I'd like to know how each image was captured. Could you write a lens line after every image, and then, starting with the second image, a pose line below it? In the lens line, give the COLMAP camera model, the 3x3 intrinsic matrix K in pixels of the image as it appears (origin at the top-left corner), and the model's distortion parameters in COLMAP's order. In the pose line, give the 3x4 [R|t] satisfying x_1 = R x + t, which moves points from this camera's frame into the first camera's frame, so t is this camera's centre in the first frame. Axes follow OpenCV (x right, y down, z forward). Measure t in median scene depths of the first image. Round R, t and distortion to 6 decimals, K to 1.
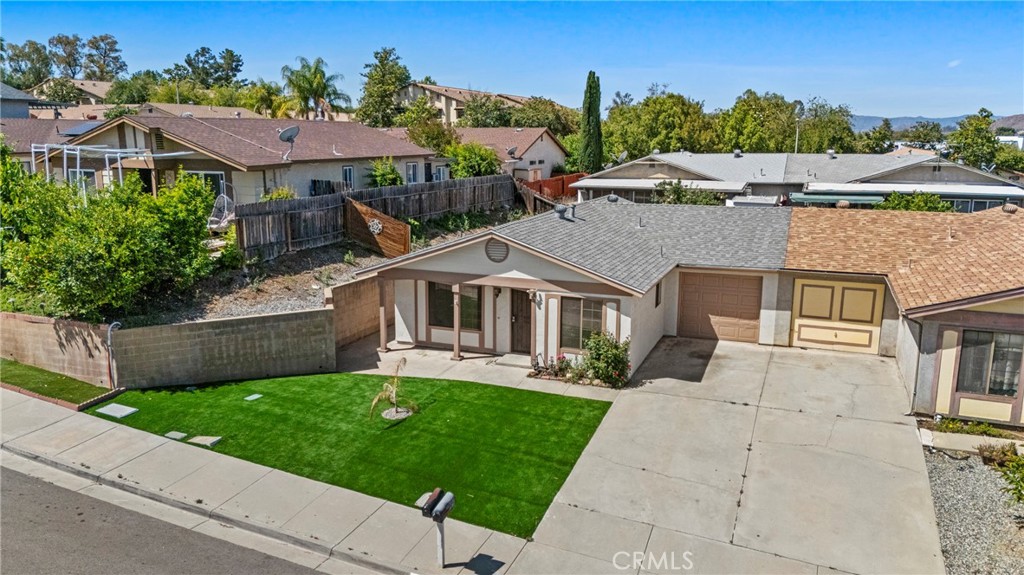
lens RADIAL K [[756.7, 0, 512.0], [0, 756.7, 287.5], [0, 0, 1]] dist [0.050147, -0.001499]
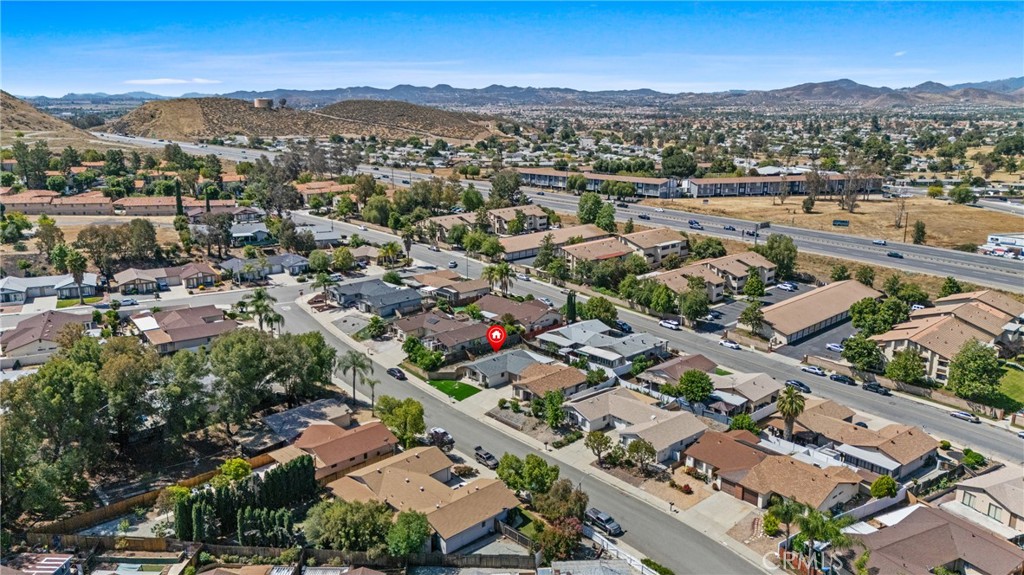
lens RADIAL K [[756.7, 0, 512.0], [0, 756.7, 287.5], [0, 0, 1]] dist [0.050147, -0.001499]
pose [[0.901738, 0.104519, -0.419458, 3.706701], [-0.085758, 0.994297, 0.063395, -1.477274], [0.423692, -0.021194, 0.905558, -6.130749]]
